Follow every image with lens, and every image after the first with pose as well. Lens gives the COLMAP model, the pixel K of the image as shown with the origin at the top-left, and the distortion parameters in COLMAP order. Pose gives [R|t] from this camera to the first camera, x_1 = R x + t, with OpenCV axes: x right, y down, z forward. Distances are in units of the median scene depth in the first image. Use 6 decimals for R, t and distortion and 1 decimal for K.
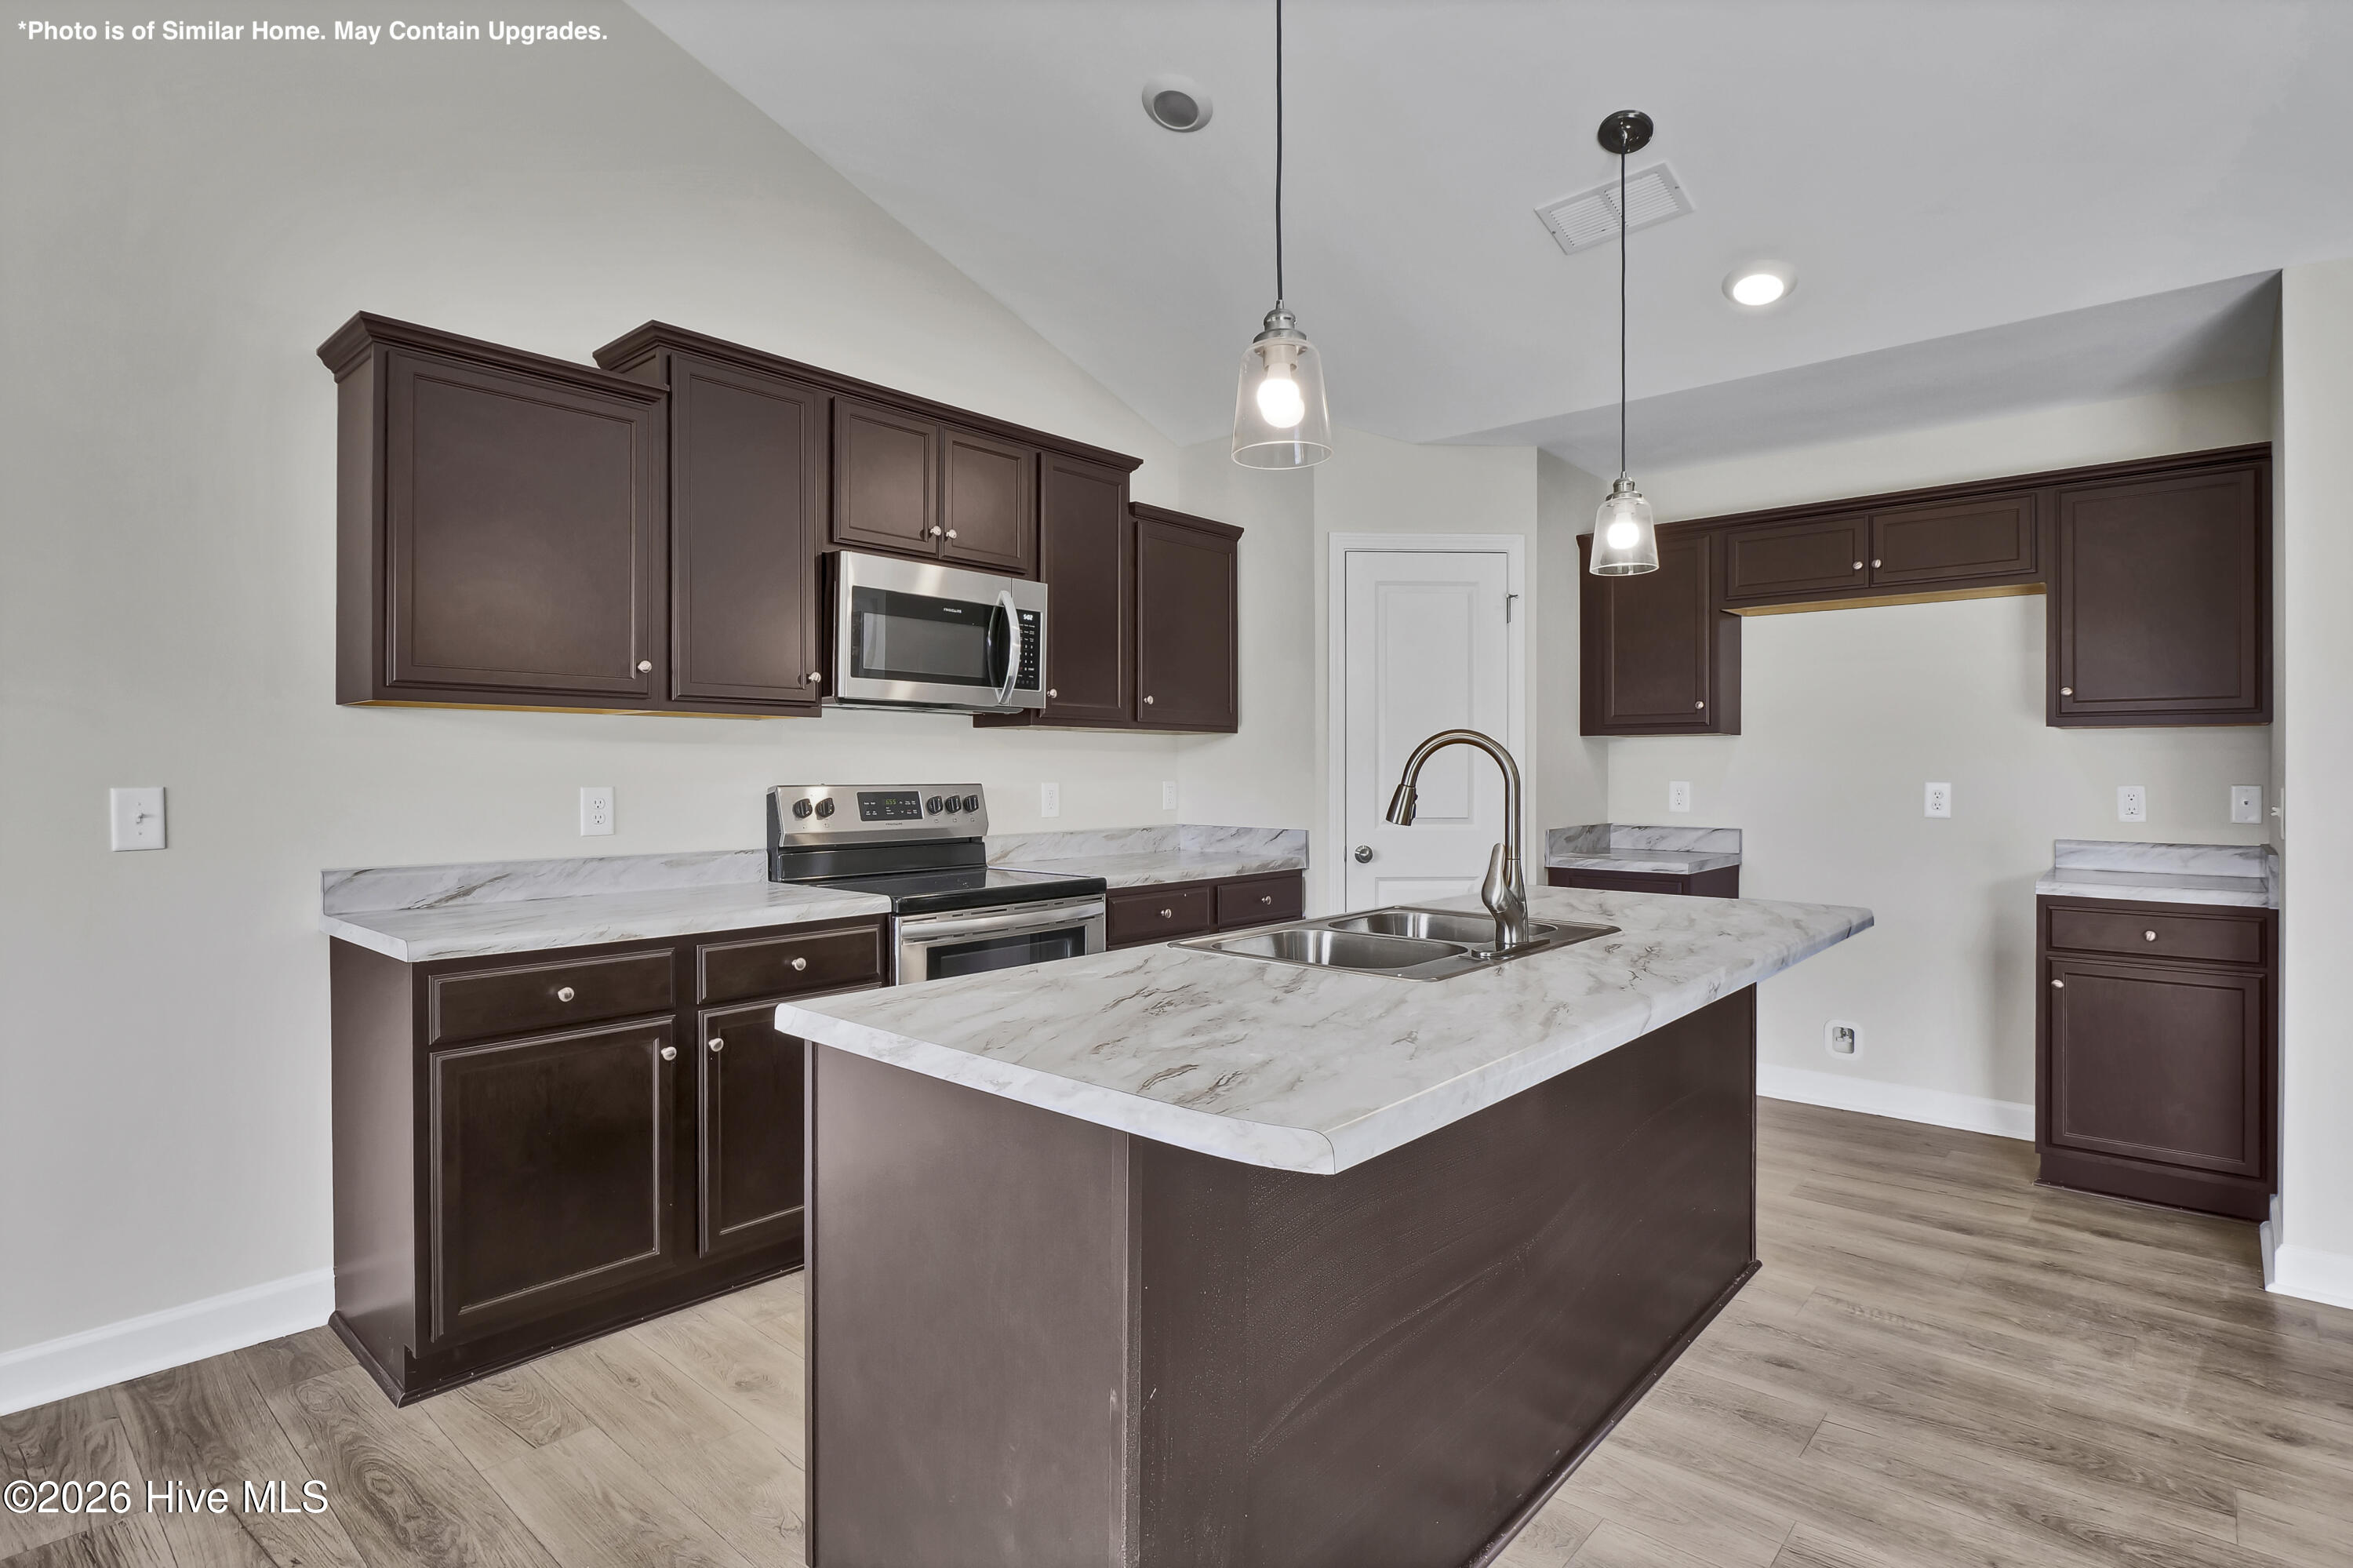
lens RADIAL K [[1165.6, 0, 1175.5], [0, 1165.6, 773.6], [0, 0, 1]] dist [-0.003852, -0.002260]
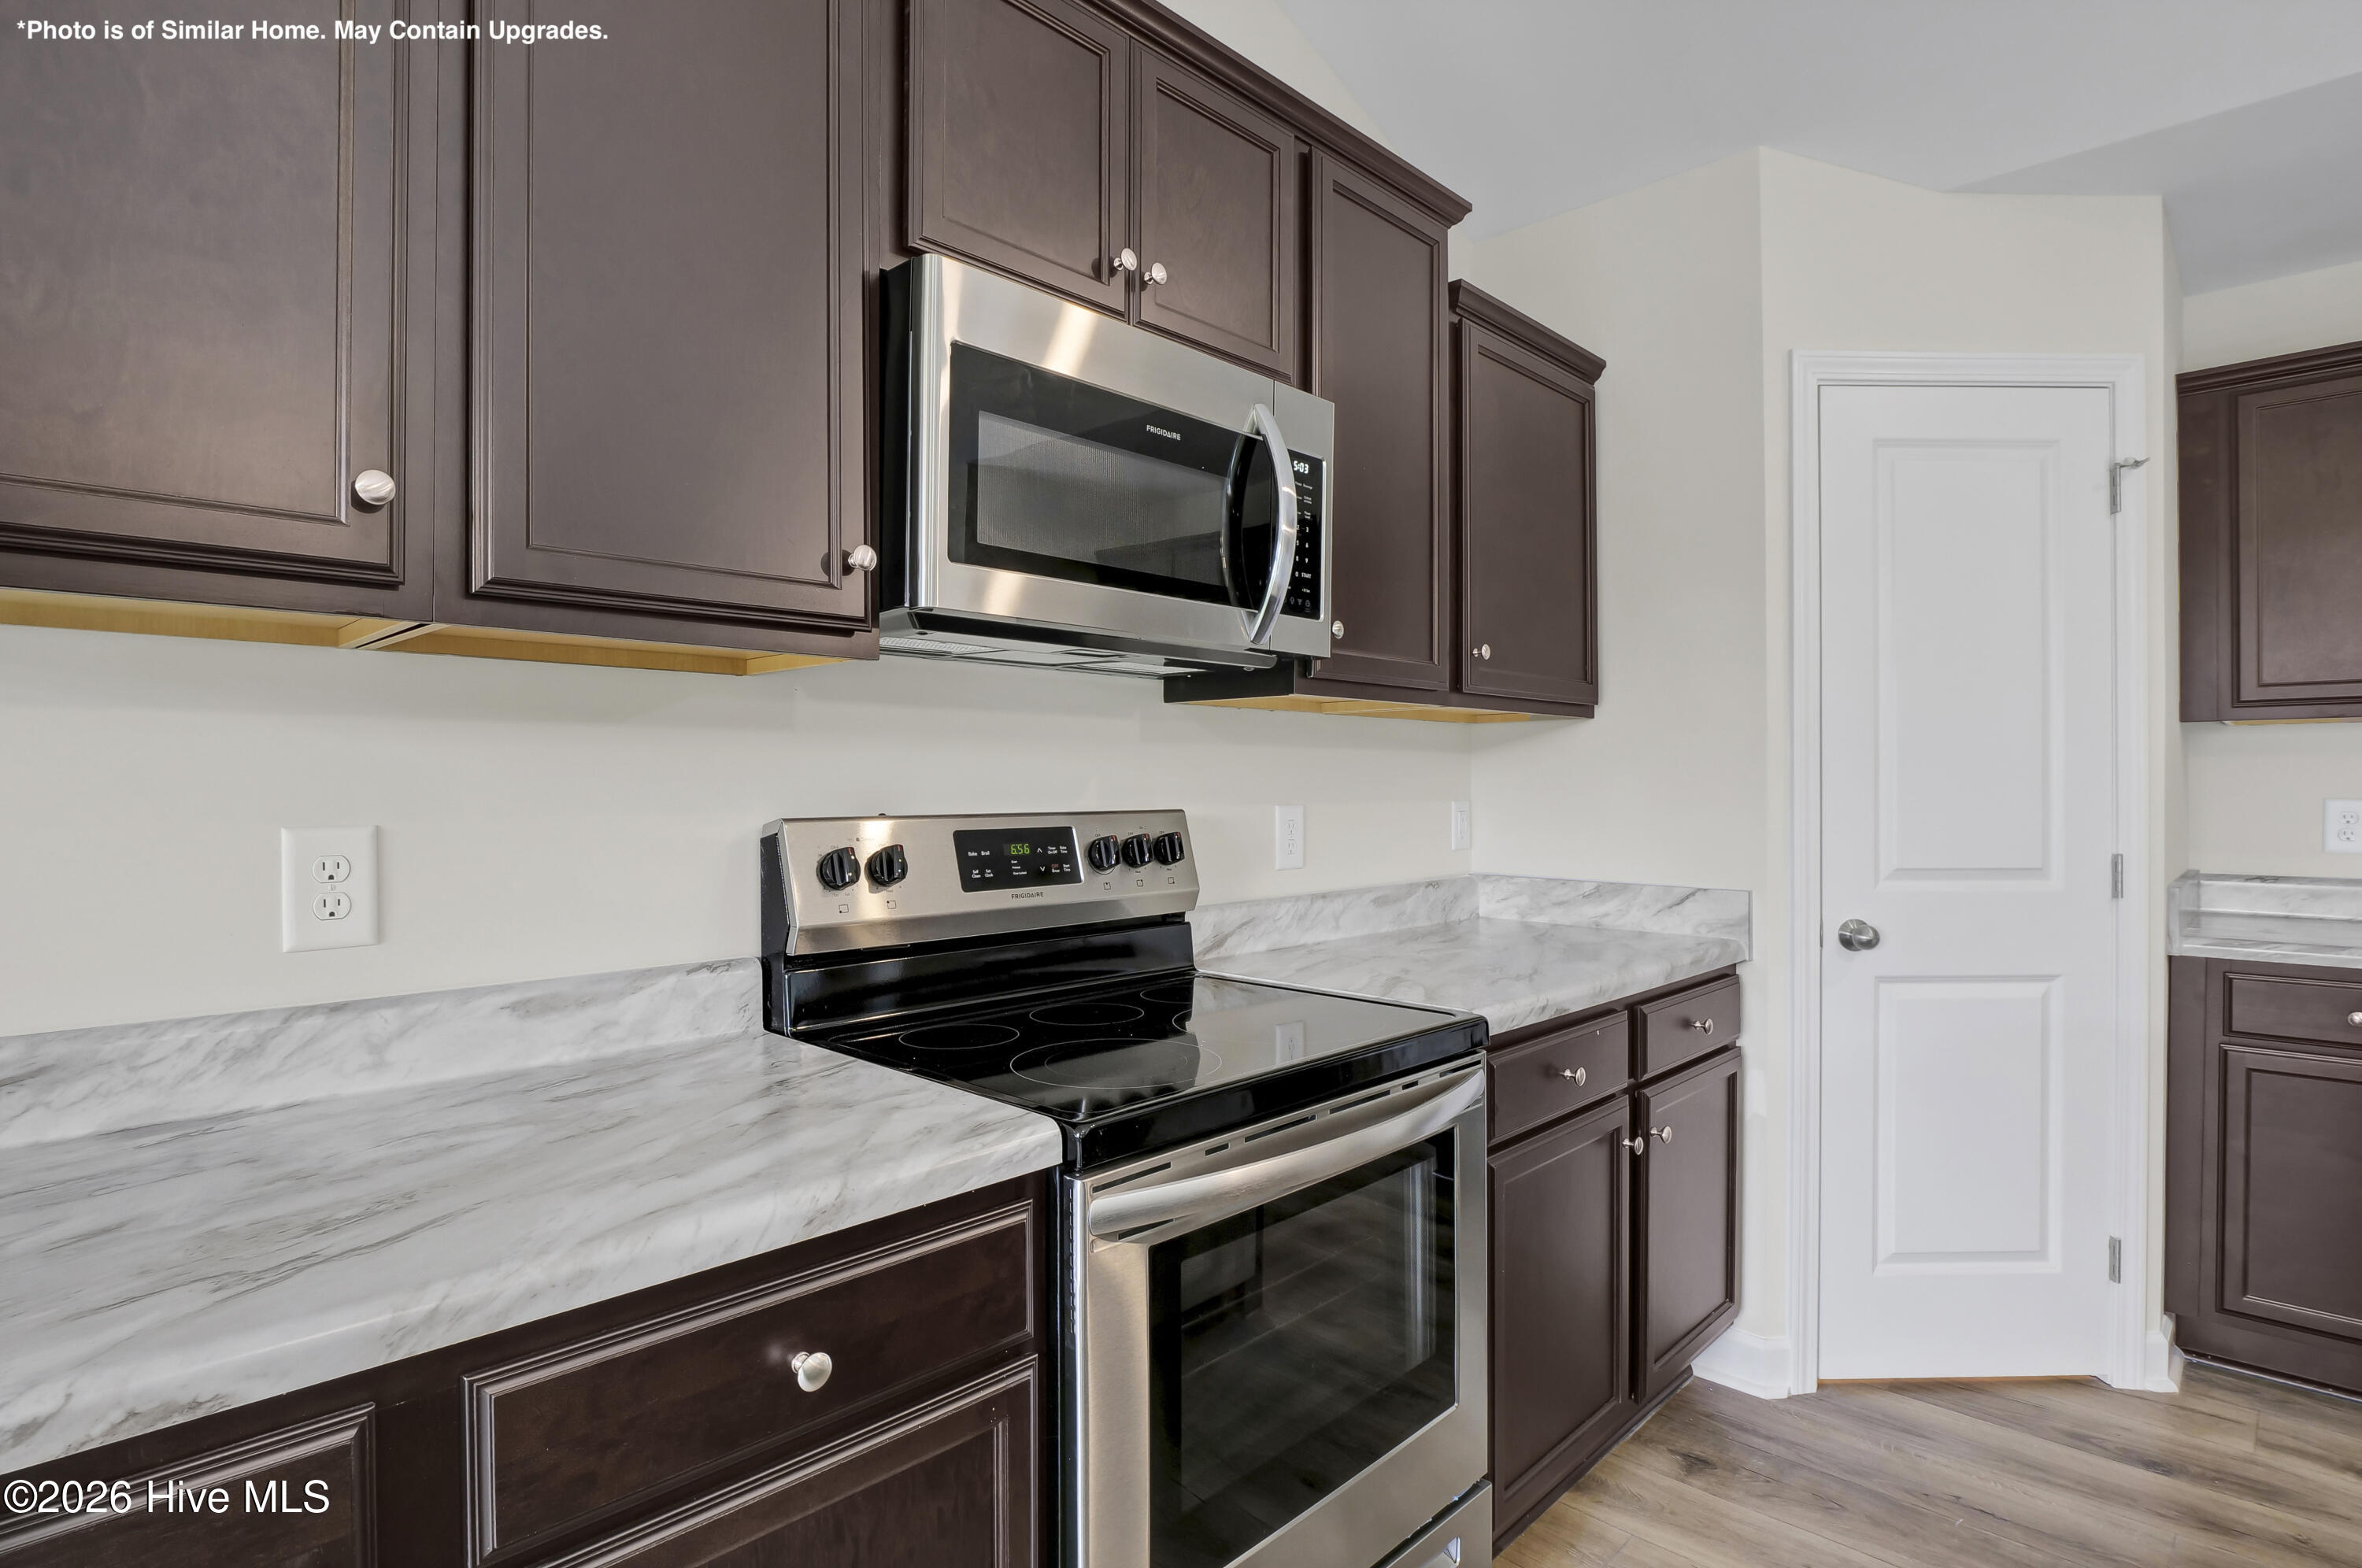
lens RADIAL K [[1169.8, 0, 1177.2], [0, 1169.8, 783.7], [0, 0, 1]] dist [-0.003852, -0.002260]
pose [[0.998922, -0.000627, -0.046412, -0.161125], [0.000658, 1.000000, 0.000653, -0.003375], [0.046412, -0.000683, 0.998922, 0.532383]]
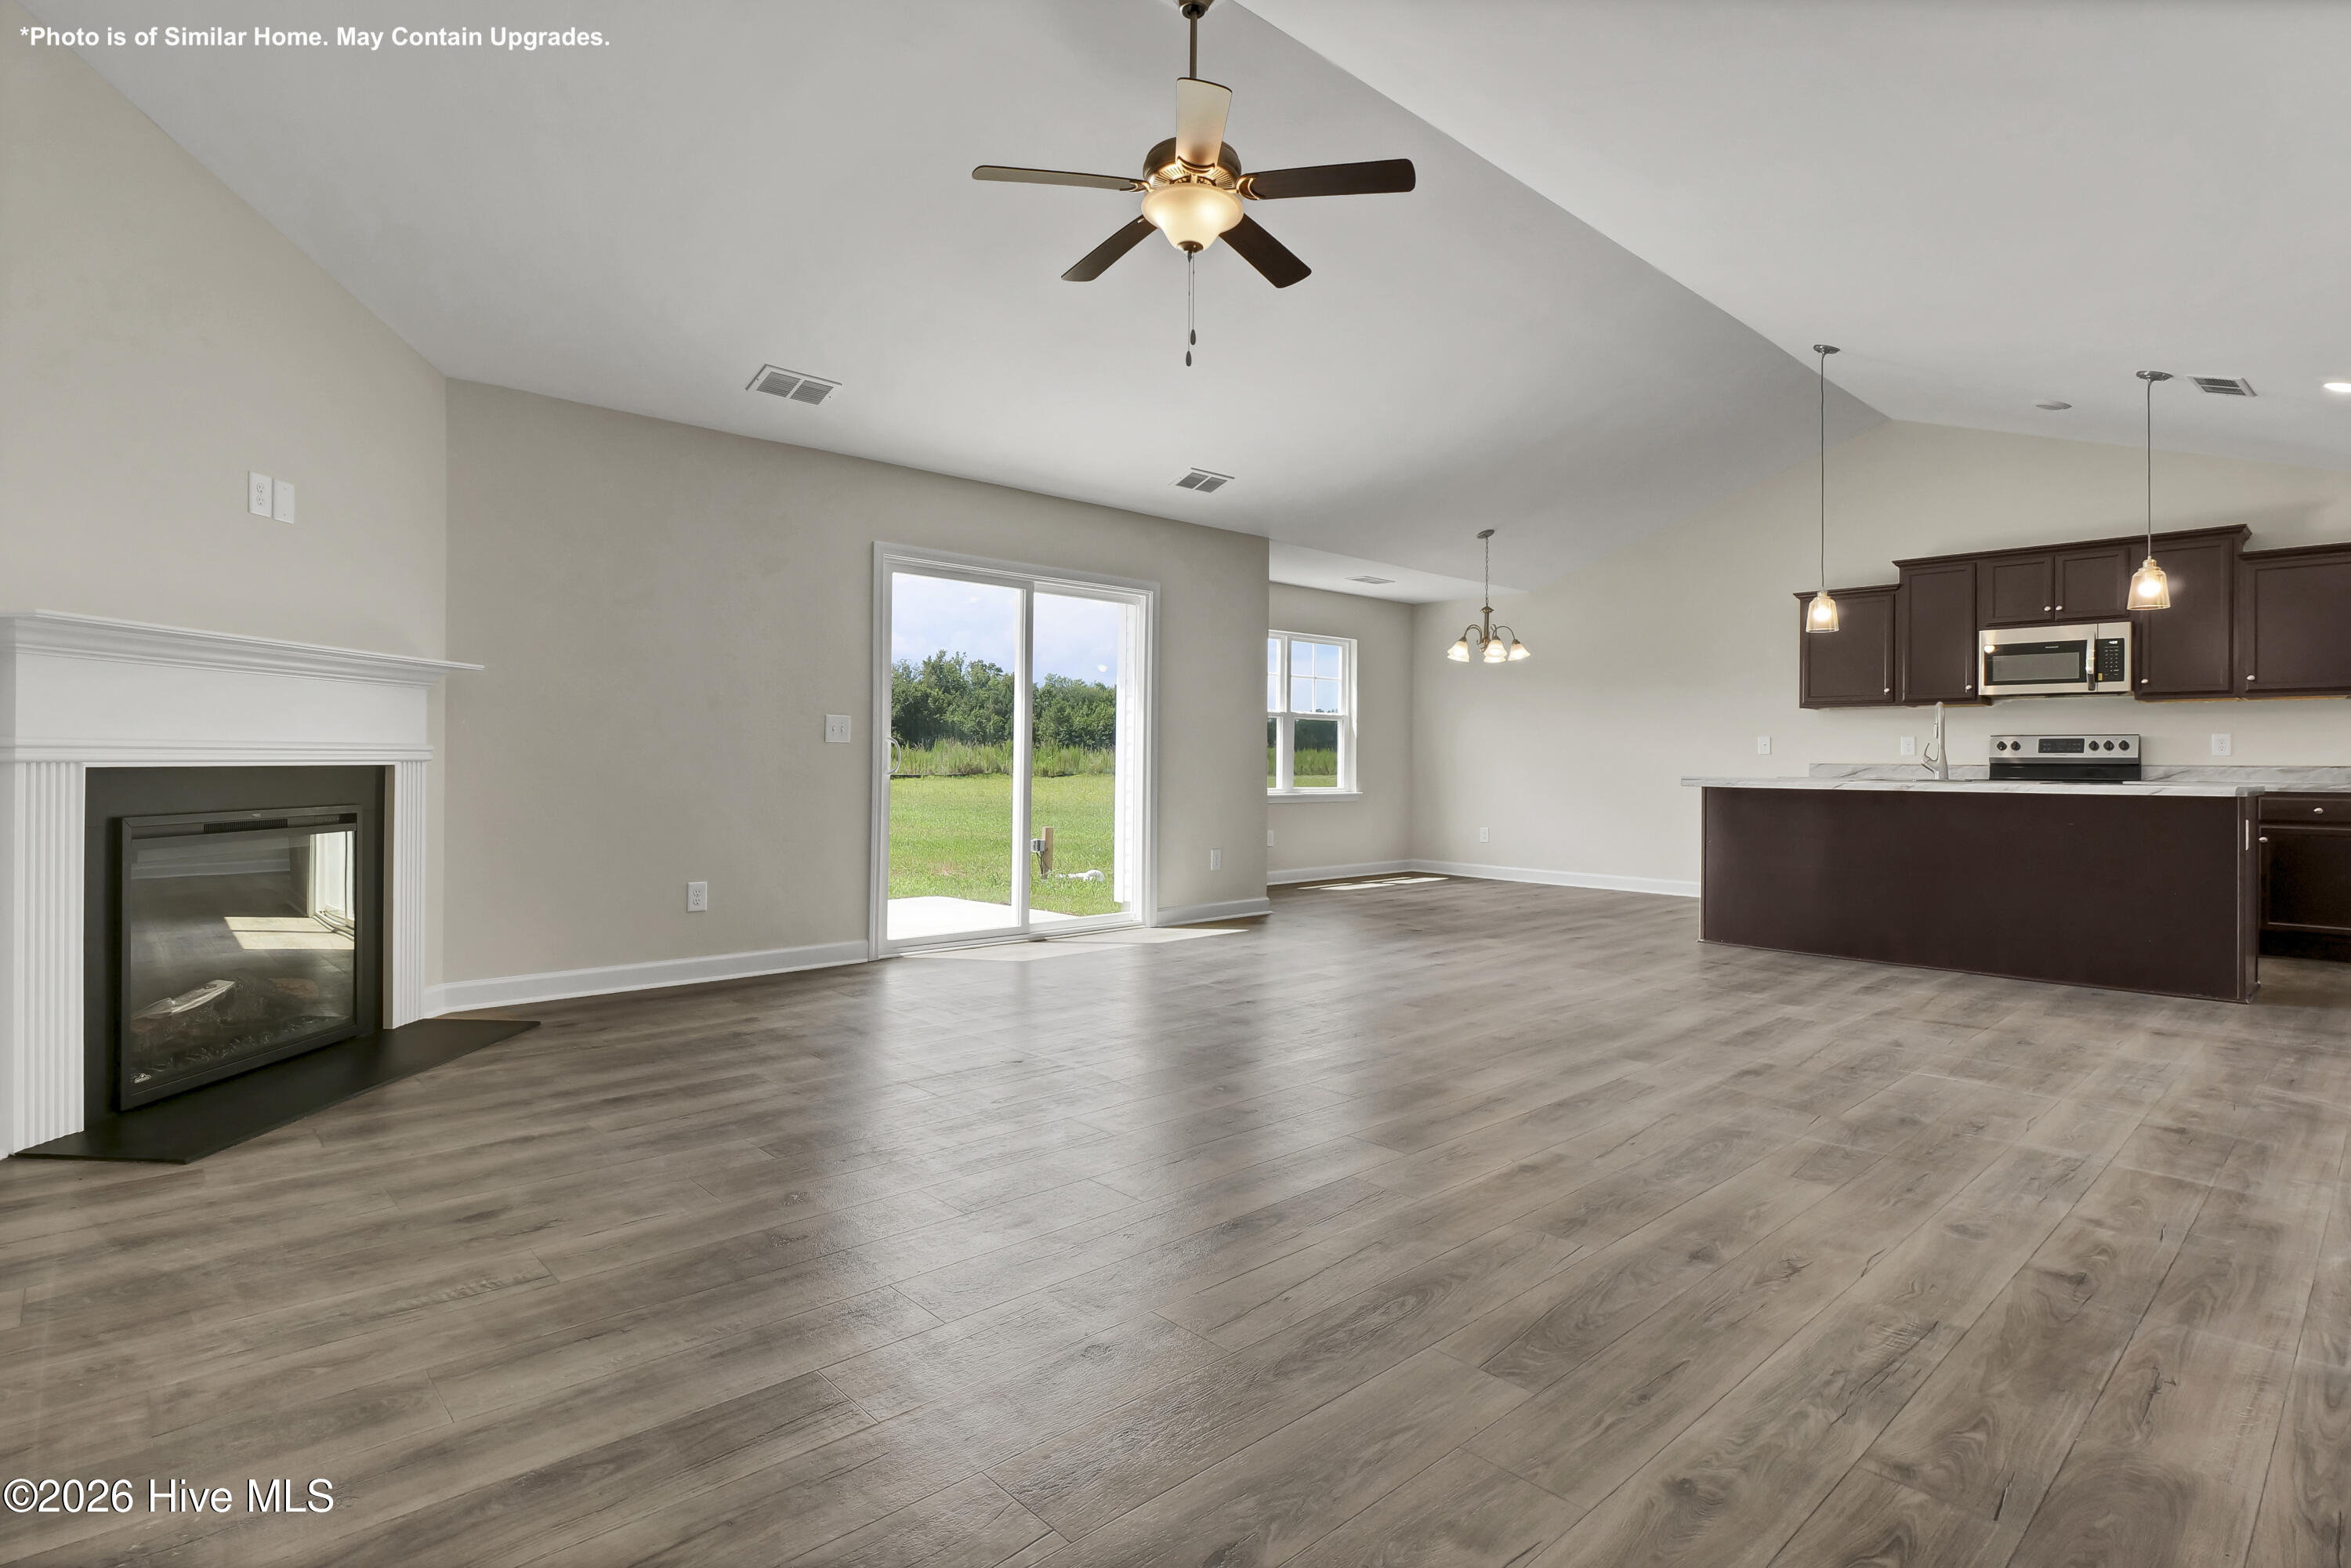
lens RADIAL K [[1164.5, 0, 1138.8], [0, 1164.5, 765.2], [0, 0, 1]] dist [-0.003852, -0.002260]
pose [[-0.113665, 0.003059, -0.993514, 1.958567], [-0.007847, 0.999961, 0.003976, 0.068205], [0.993488, 0.008248, -0.113636, -0.344719]]
